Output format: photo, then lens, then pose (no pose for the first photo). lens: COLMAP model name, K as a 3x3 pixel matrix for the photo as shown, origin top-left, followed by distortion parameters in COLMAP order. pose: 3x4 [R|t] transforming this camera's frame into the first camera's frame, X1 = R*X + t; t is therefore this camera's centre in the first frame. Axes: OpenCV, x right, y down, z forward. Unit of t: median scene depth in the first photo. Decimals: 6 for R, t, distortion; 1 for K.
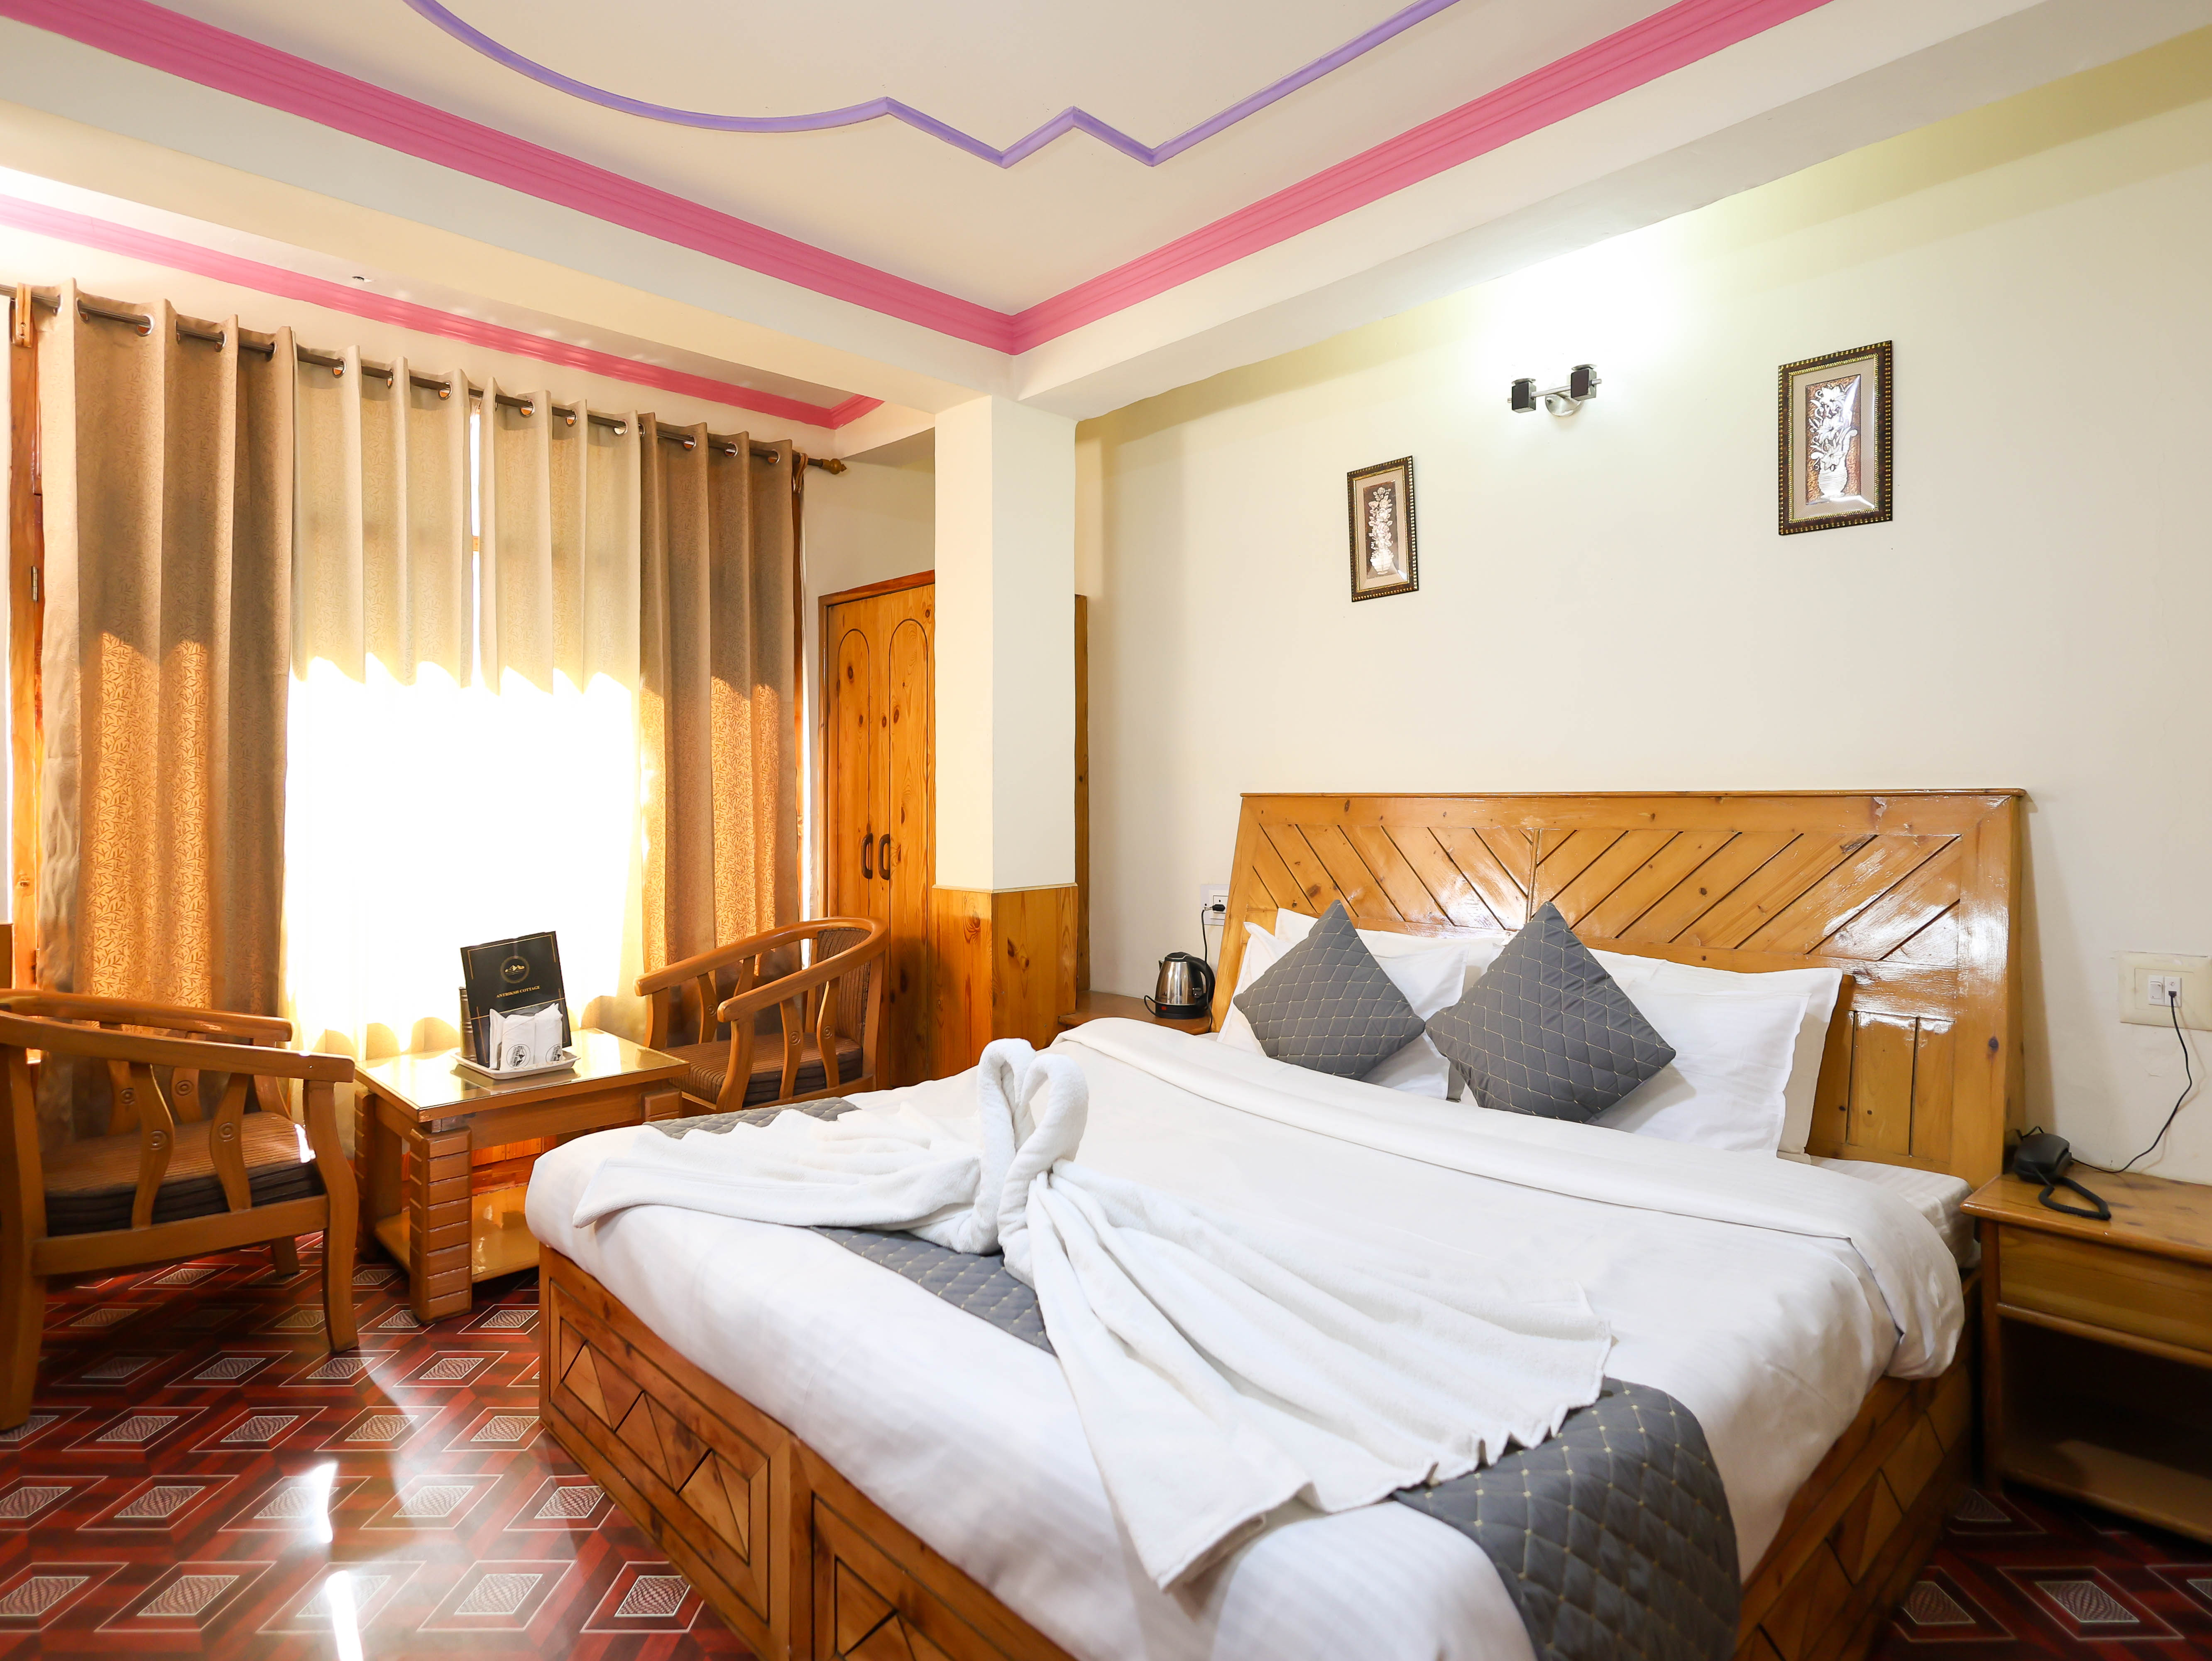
lens RADIAL K [[1260.5, 0, 1047.8], [0, 1260.5, 787.9], [0, 0, 1]] dist [-0.002633, -0.000323]
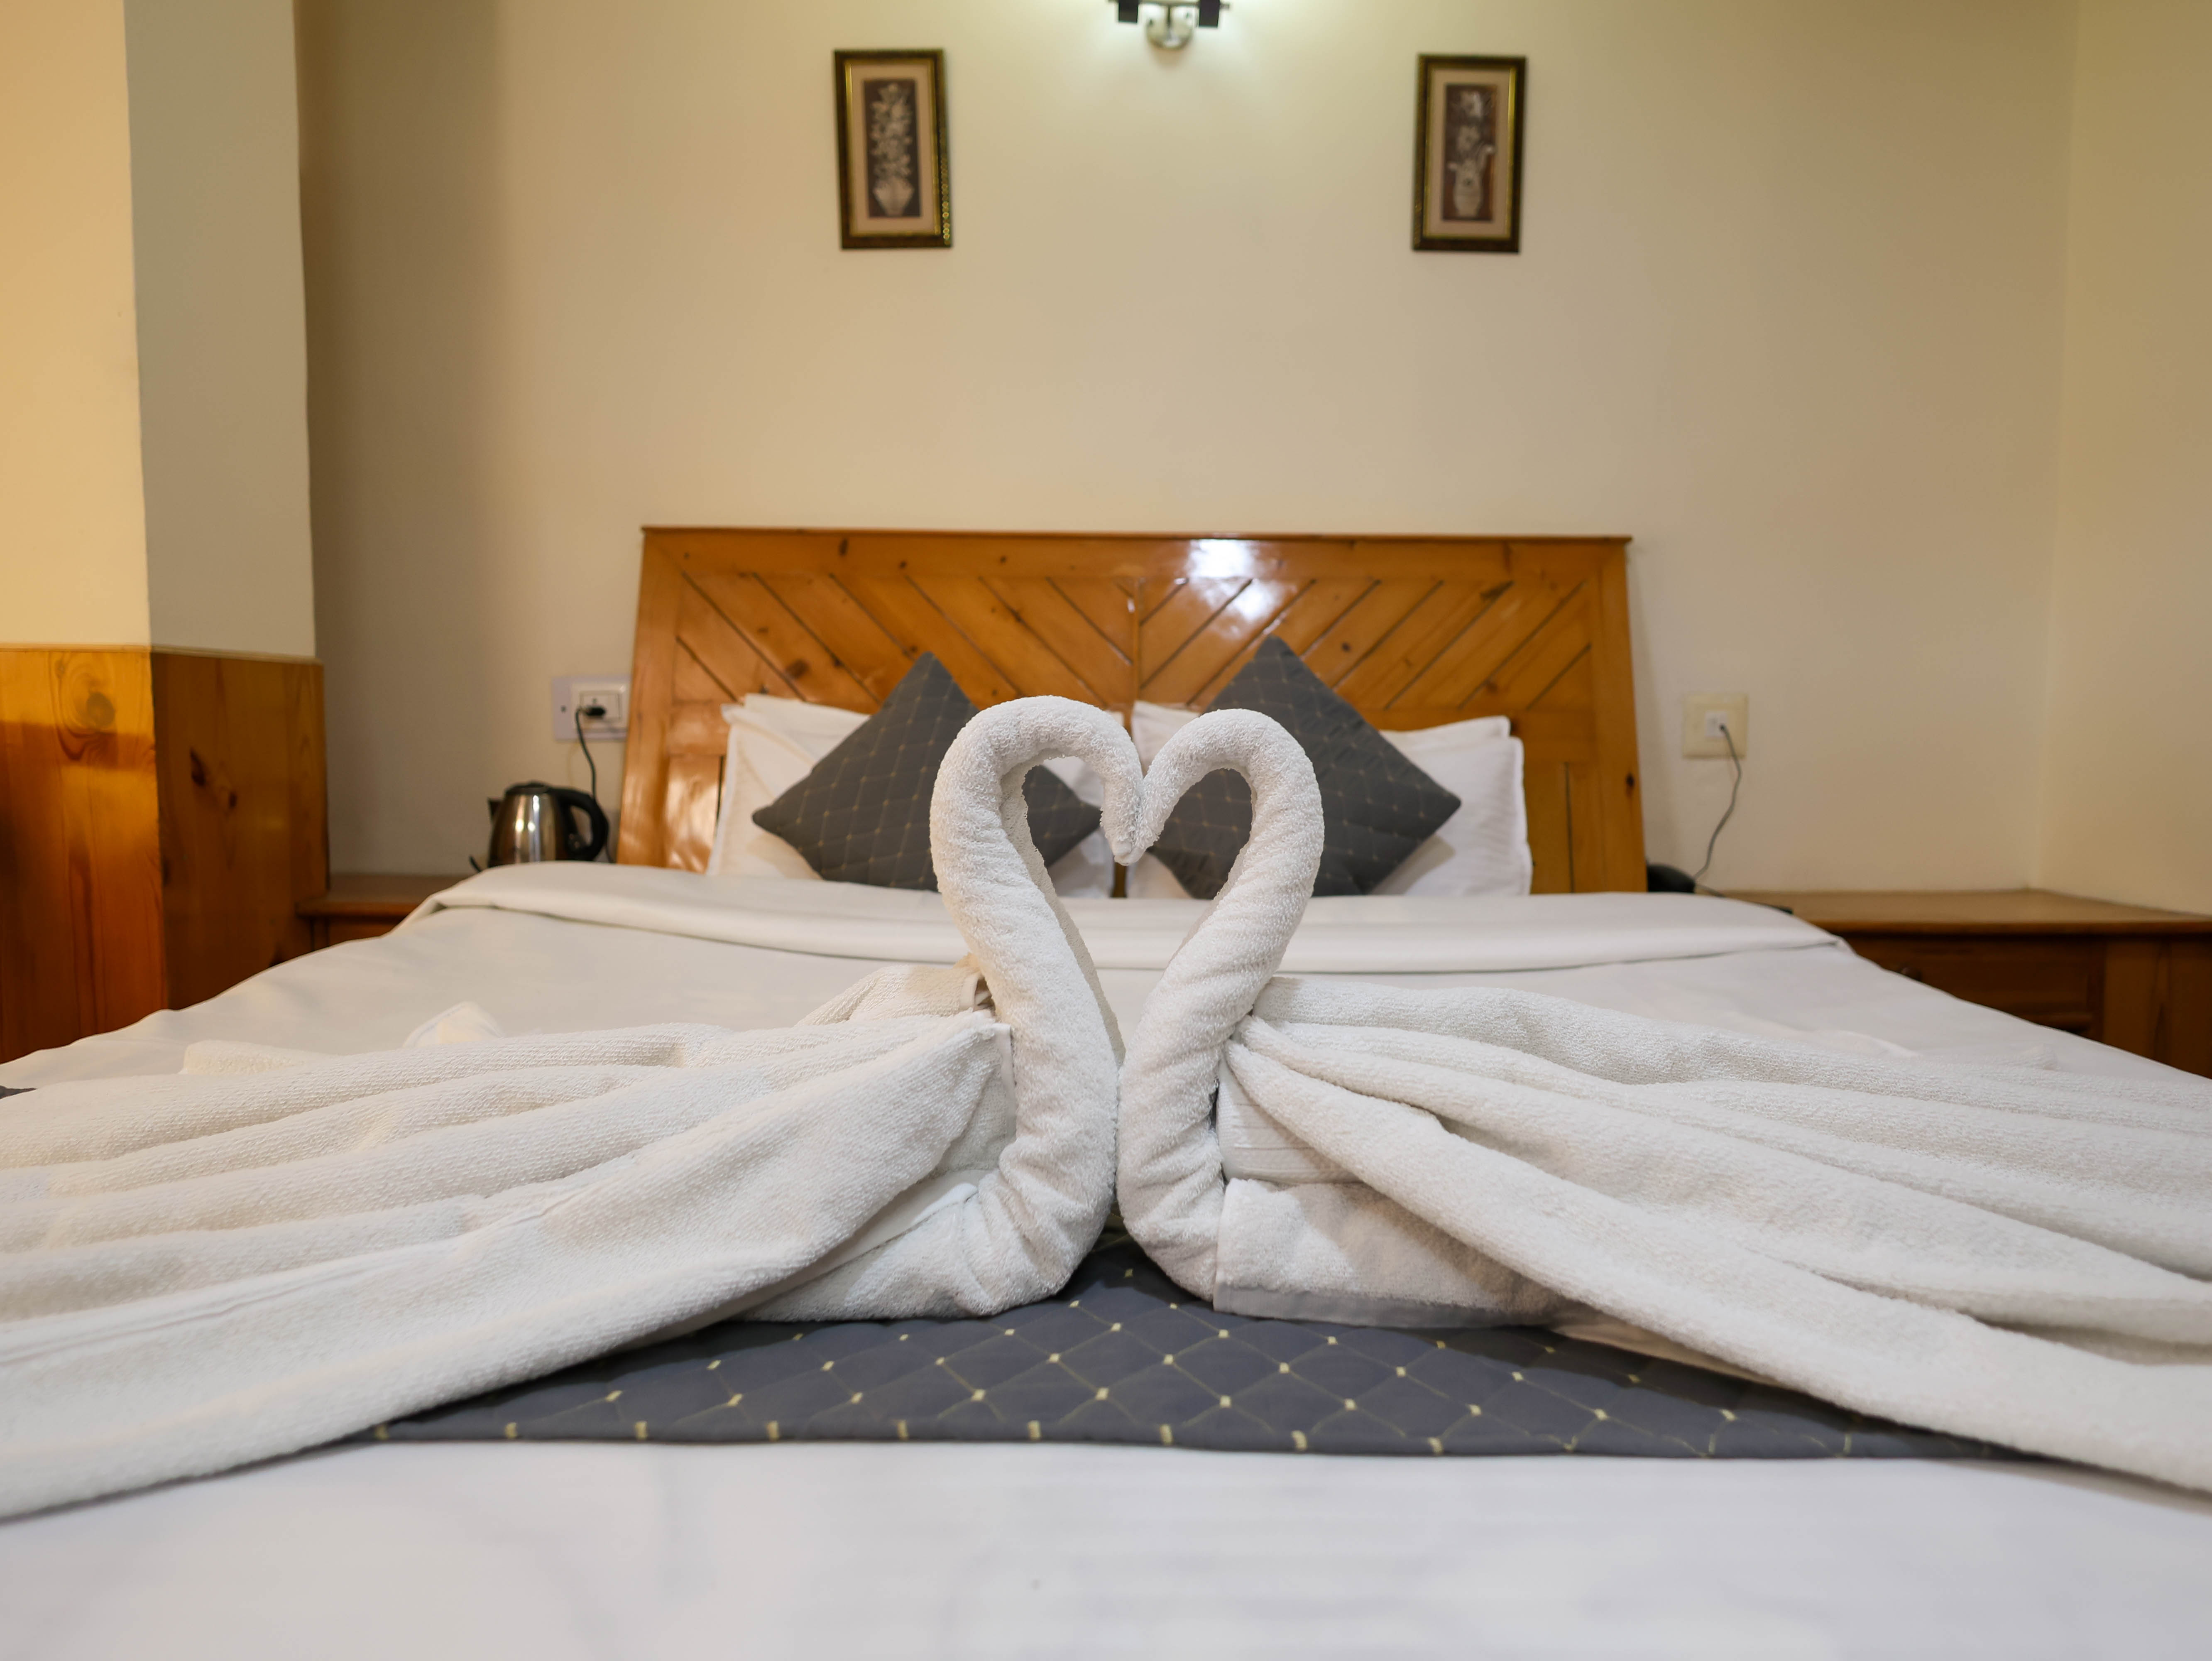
lens RADIAL K [[1247.0, 0, 1253.9], [0, 1247.0, 803.3], [0, 0, 1]] dist [-0.001147, -0.000294]
pose [[0.648373, -0.034370, 0.760546, -0.164375], [-0.016821, 0.998090, 0.059445, 0.129065], [-0.761137, -0.051336, 0.646557, 0.448277]]
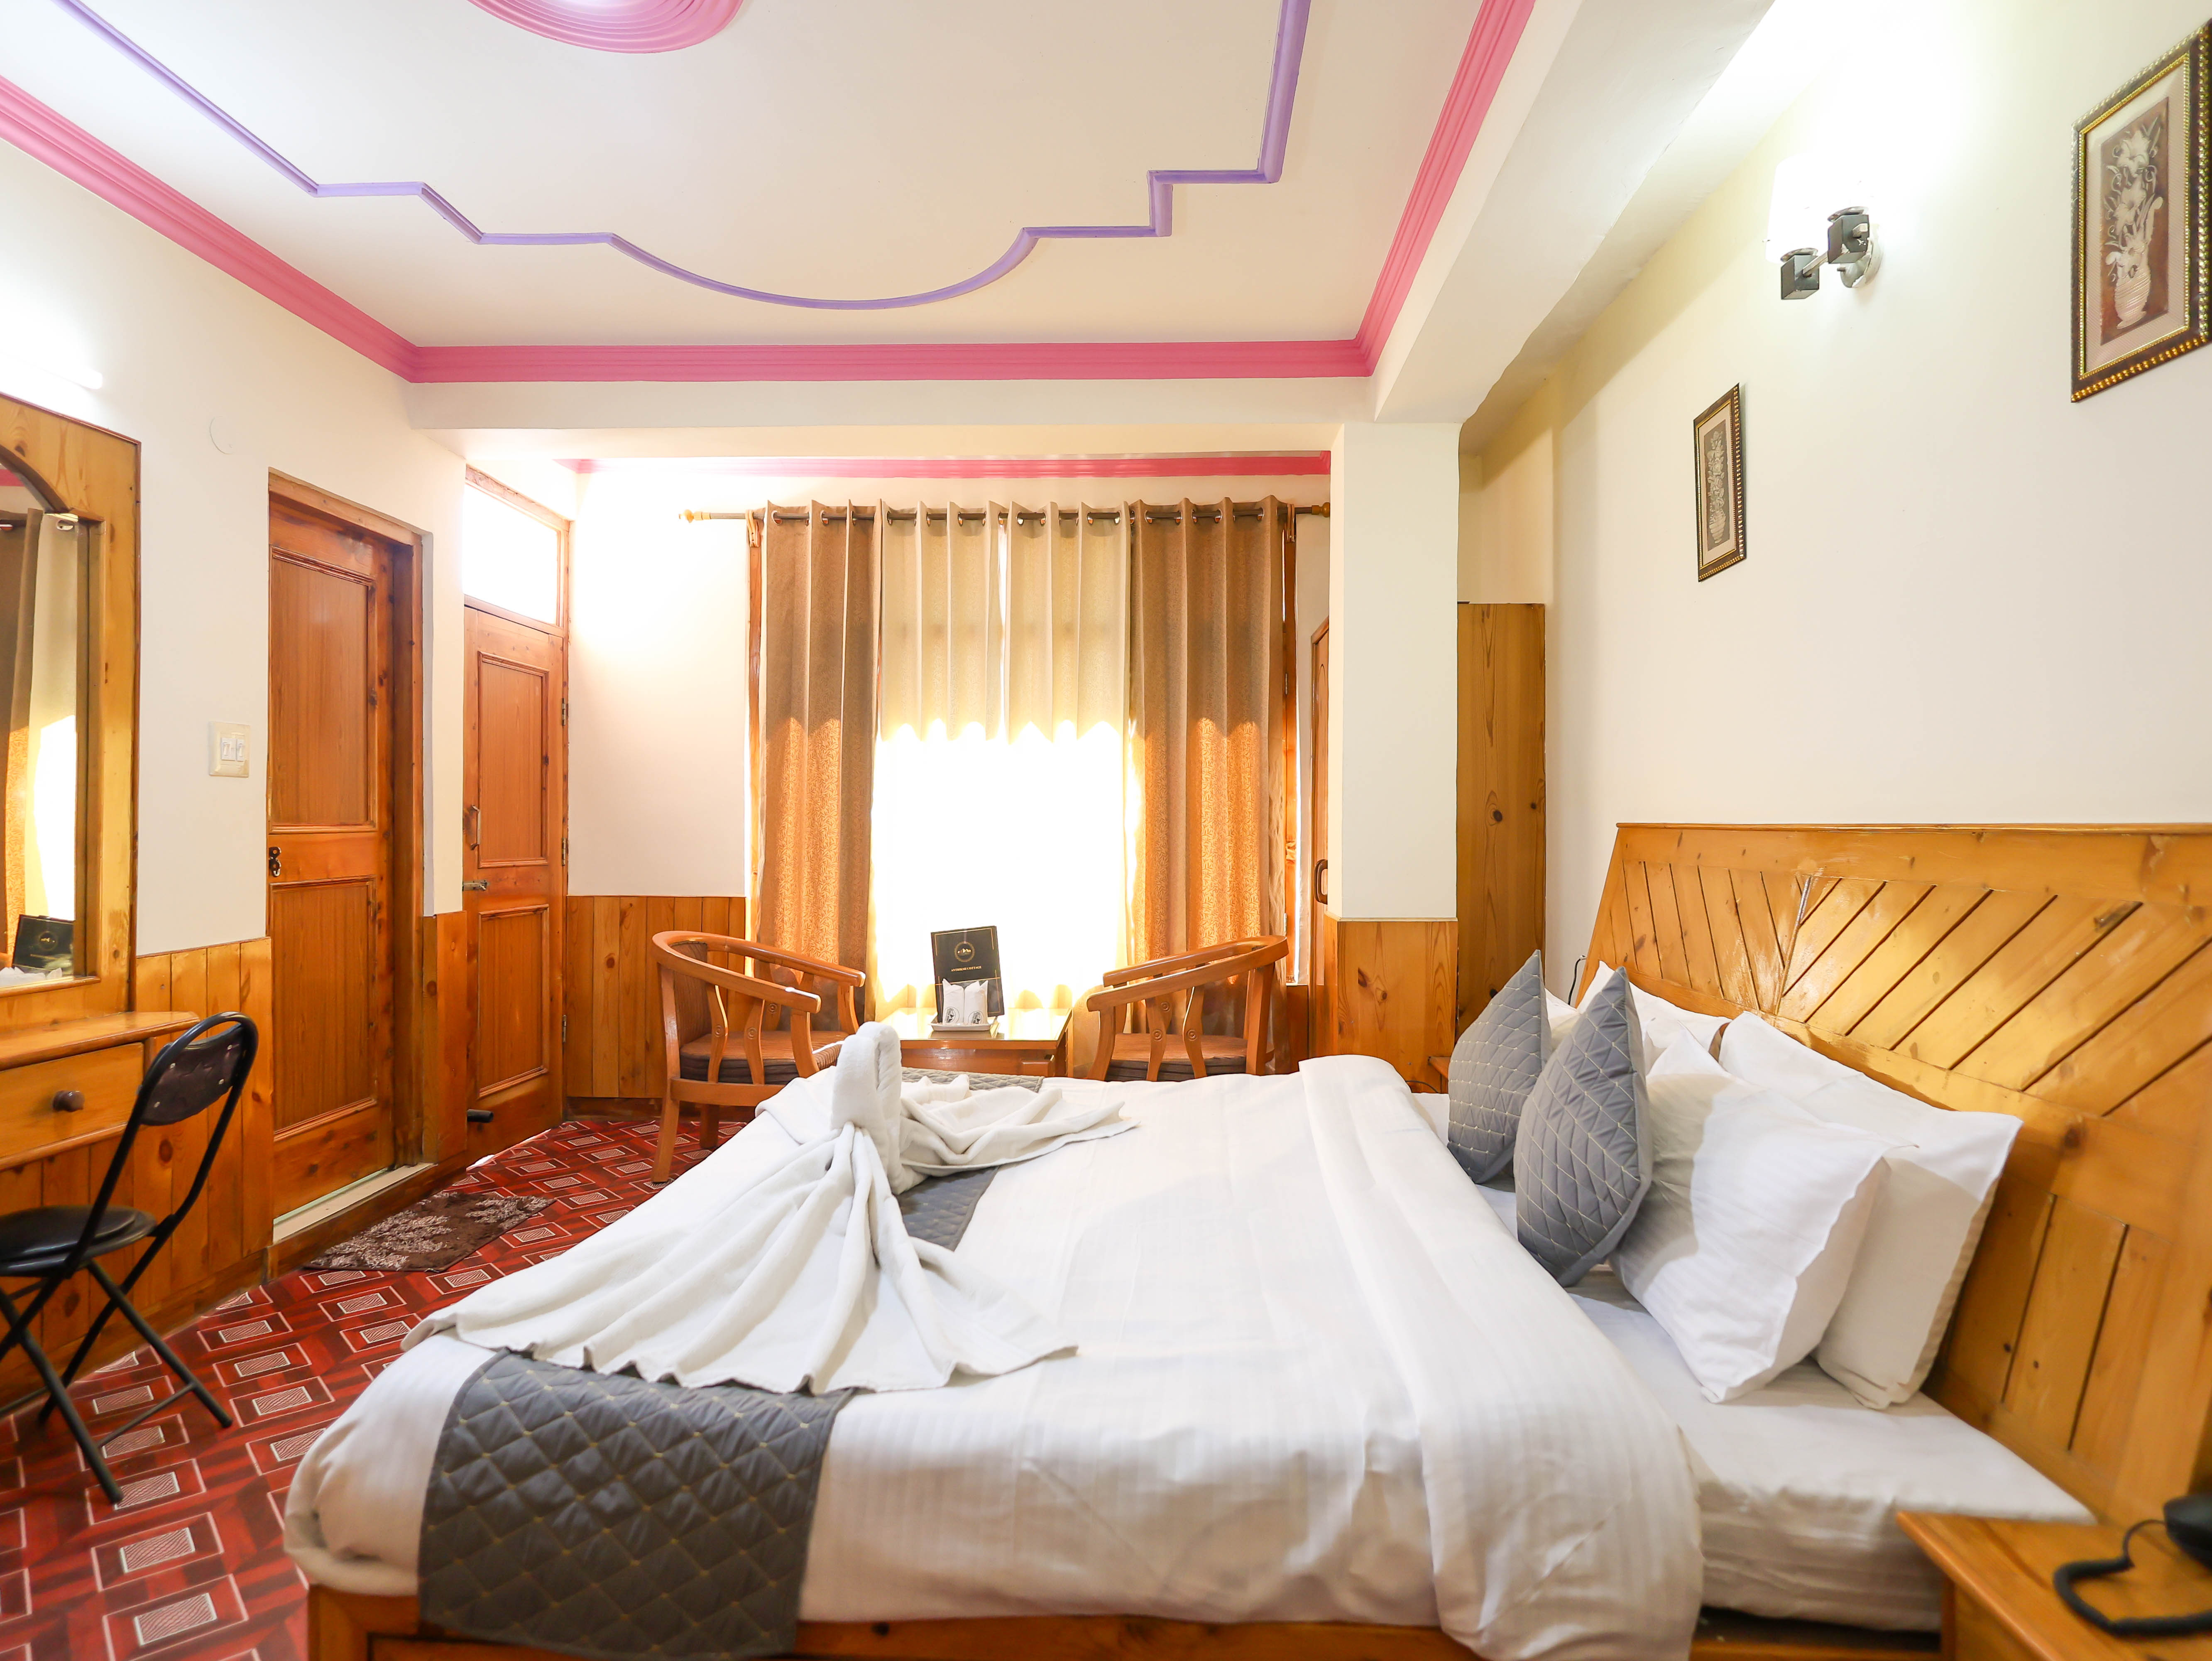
lens RADIAL K [[1191.2, 0, 1078.8], [0, 1191.2, 824.6], [0, 0, 1]] dist [-0.004866, -0.001029]
pose [[0.698281, 0.004166, -0.715812, 0.596918], [0.003263, 0.999954, 0.009002, -0.003054], [0.715816, -0.008621, 0.698235, 0.231050]]
